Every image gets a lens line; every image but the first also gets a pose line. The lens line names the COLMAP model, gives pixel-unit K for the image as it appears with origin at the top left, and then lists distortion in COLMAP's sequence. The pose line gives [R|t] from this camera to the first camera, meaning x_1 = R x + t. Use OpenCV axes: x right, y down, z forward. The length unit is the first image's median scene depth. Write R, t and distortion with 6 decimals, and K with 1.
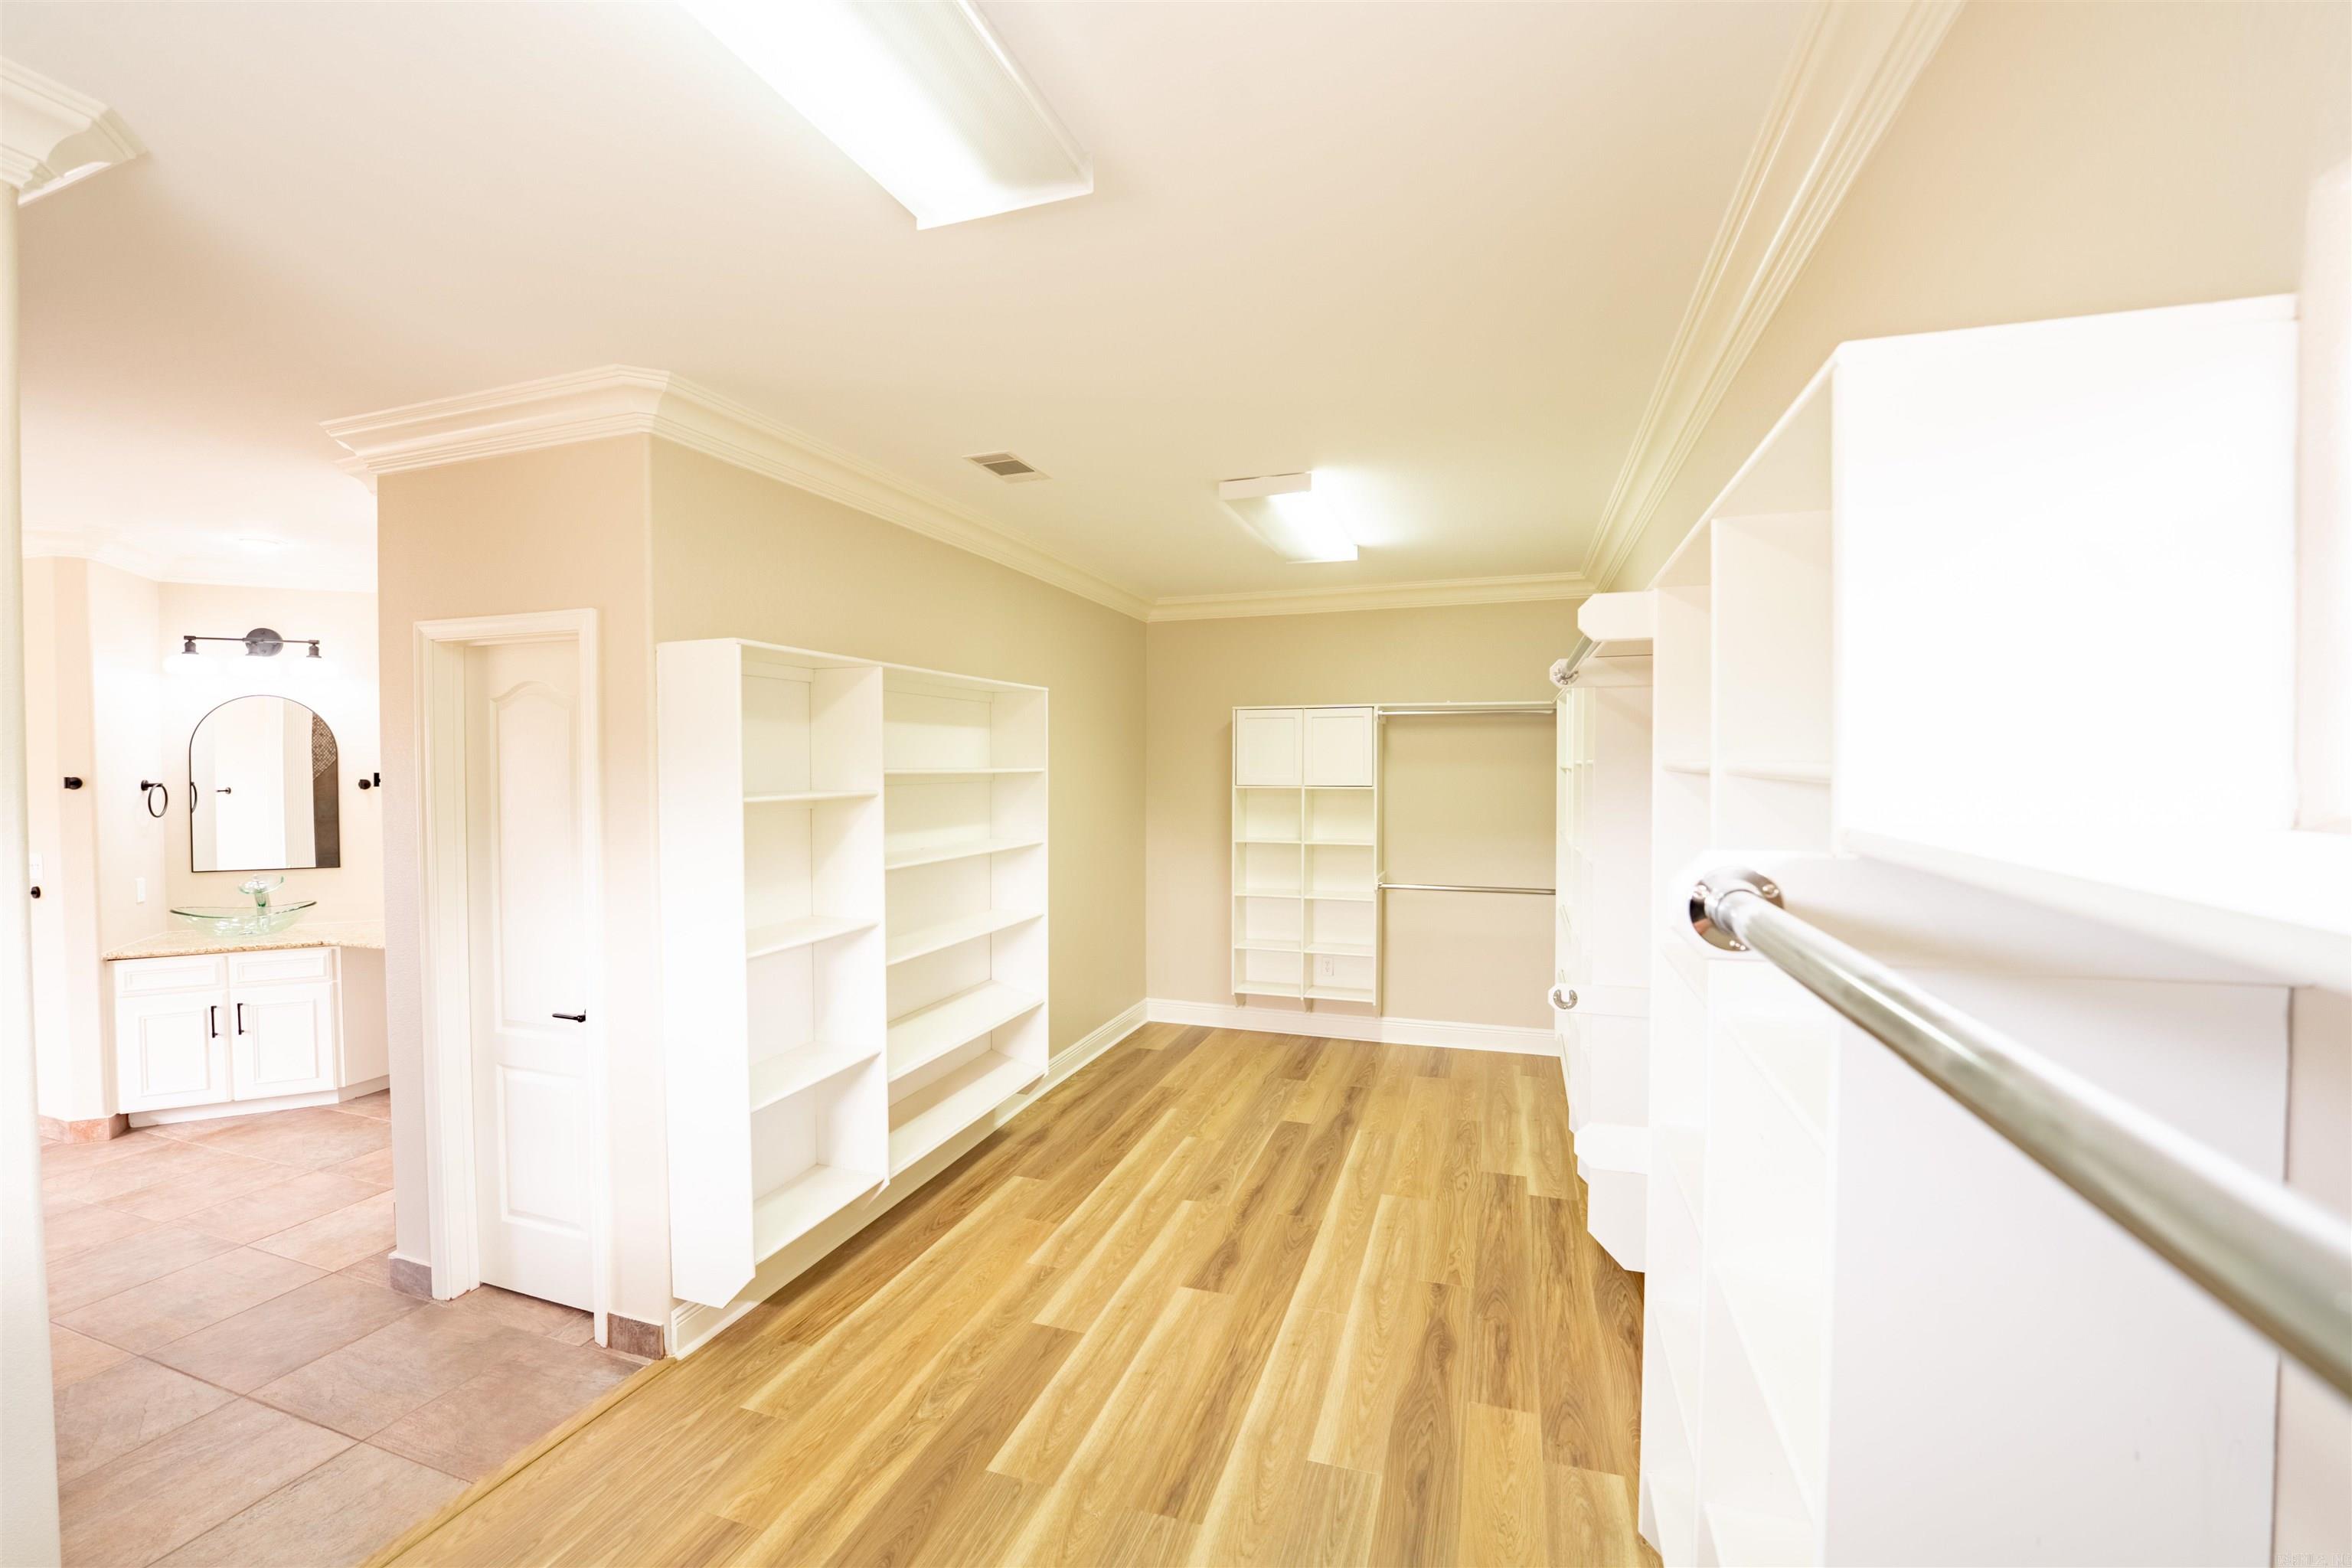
lens RADIAL K [[965.0, 0, 1184.4], [0, 965.0, 782.4], [0, 0, 1]] dist [-0.020601, 0.000374]
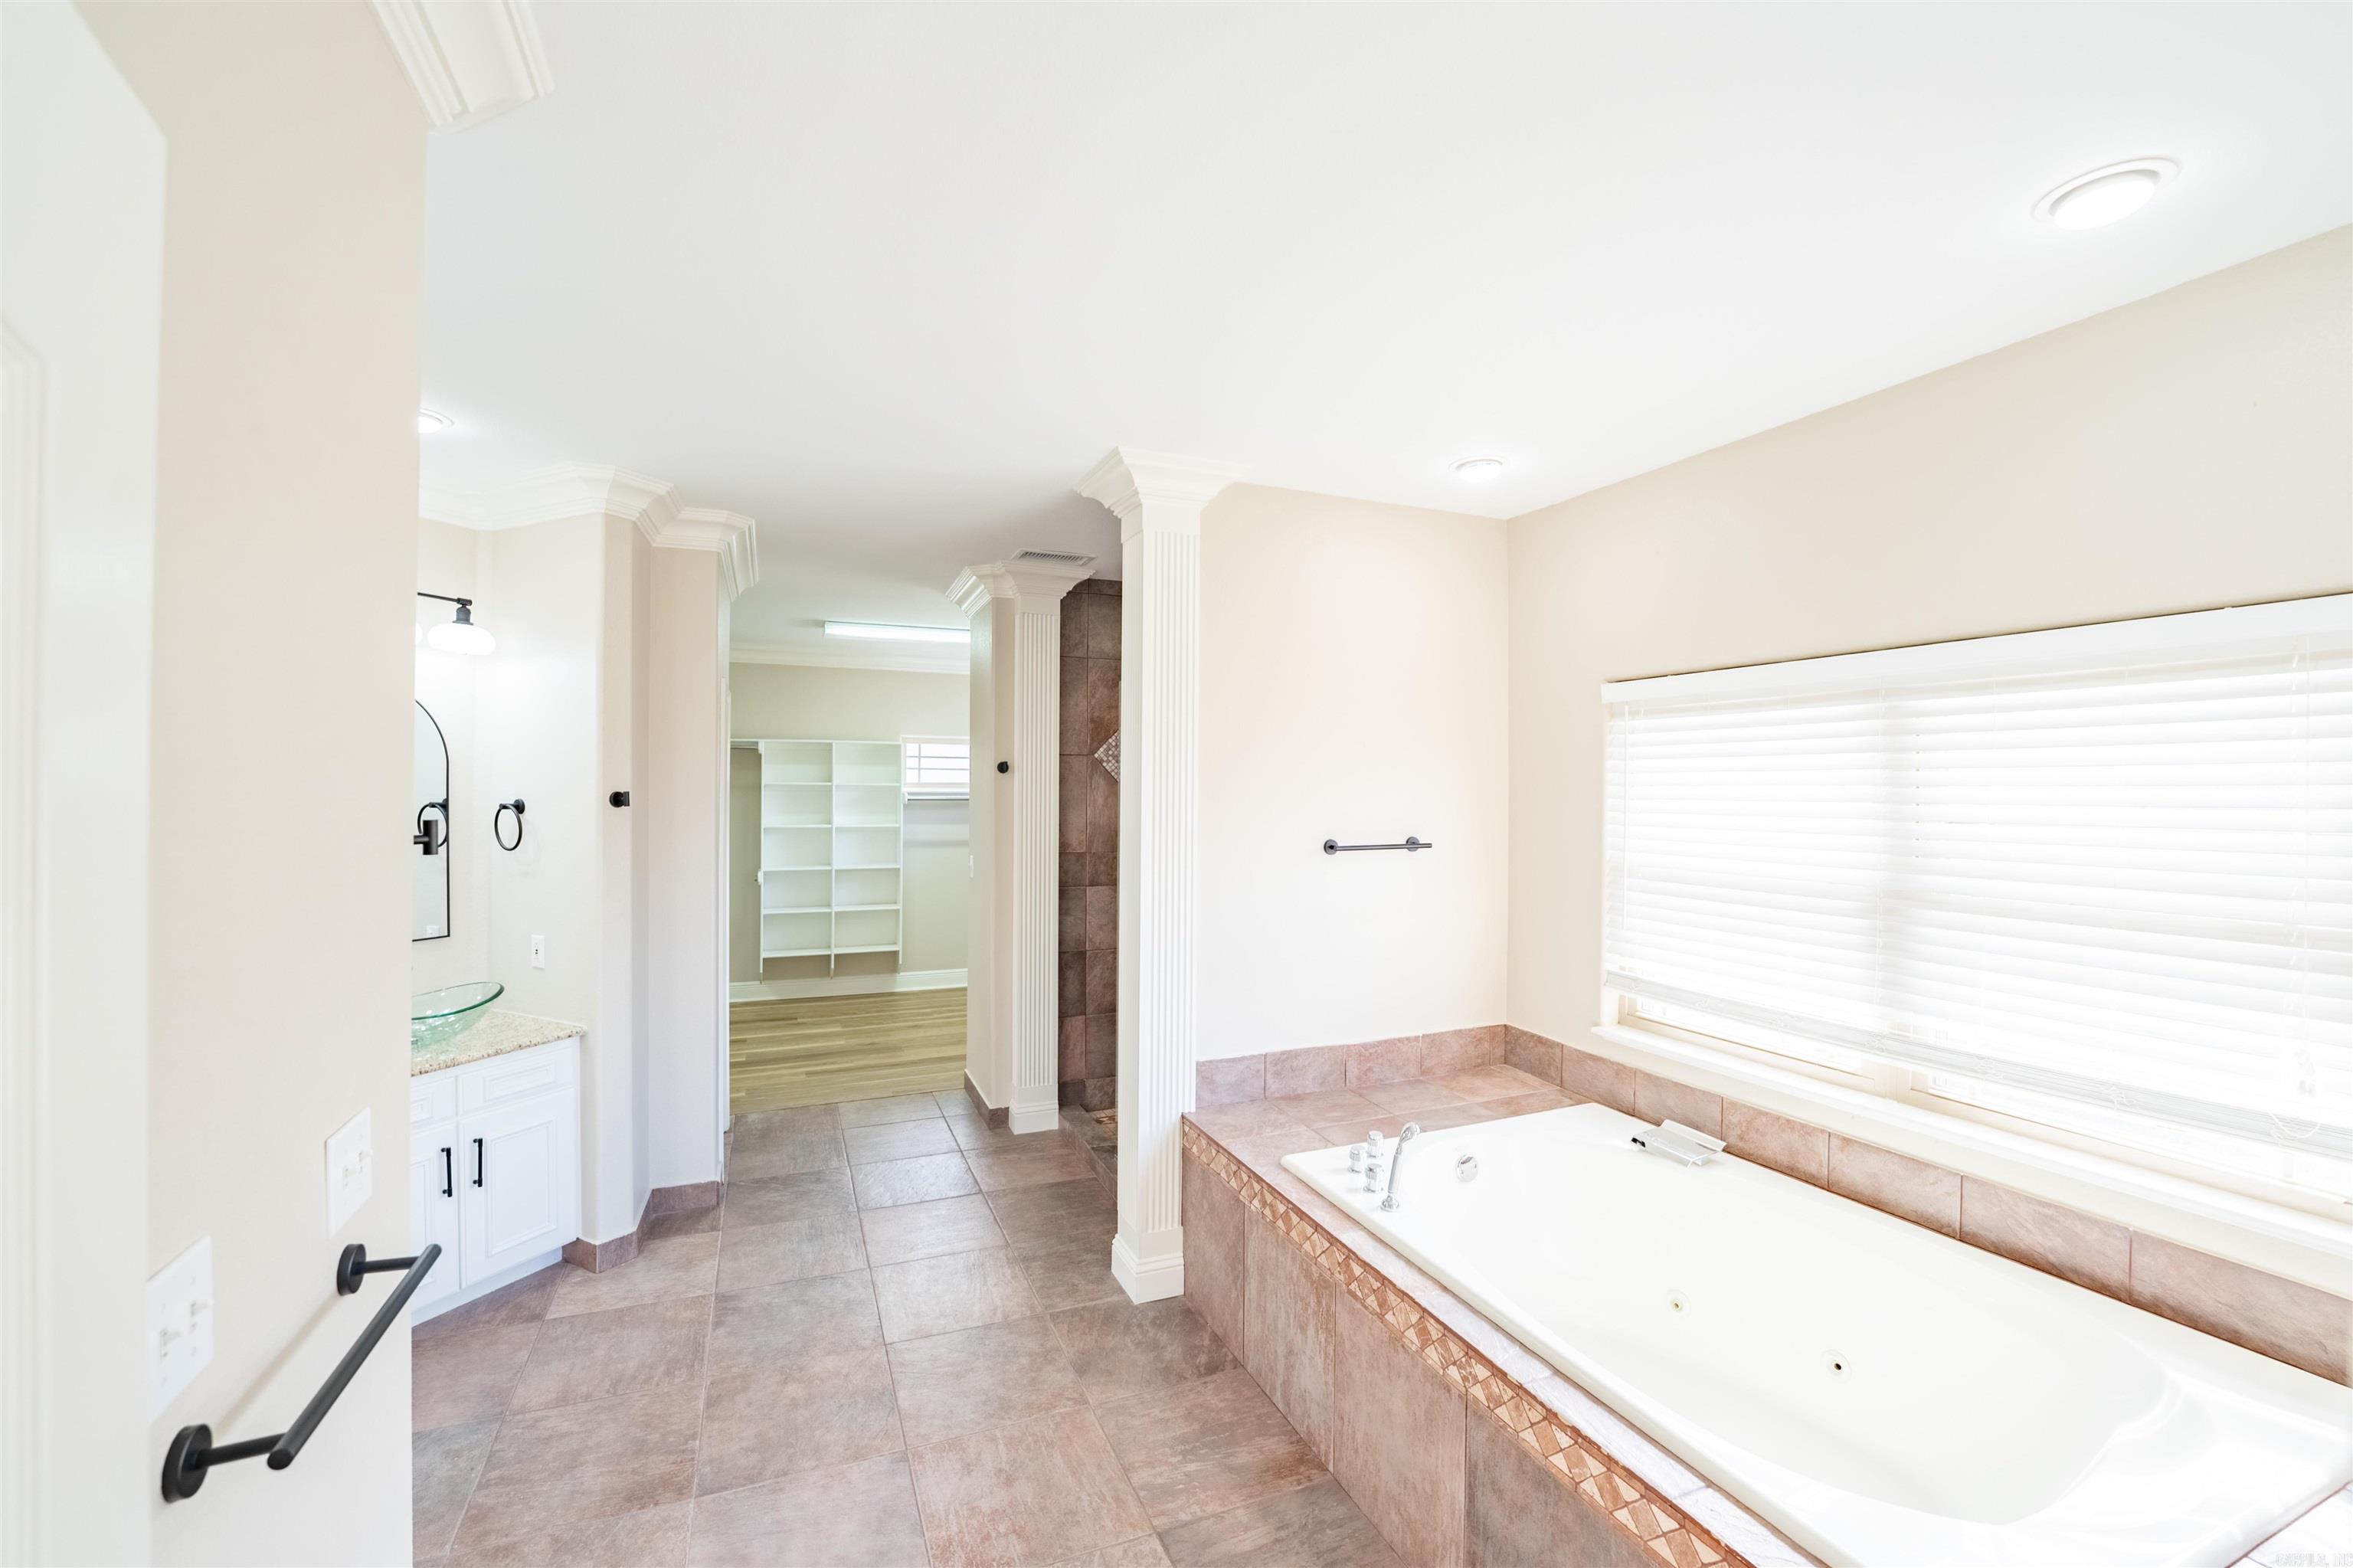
lens RADIAL K [[982.1, 0, 1171.0], [0, 982.1, 770.8], [0, 0, 1]] dist [-0.025015, -0.000533]
pose [[-0.656170, 0.006103, 0.754588, -1.531426], [0.010864, 0.999940, 0.001359, -0.020239], [-0.754535, 0.009089, -0.656197, 0.969613]]
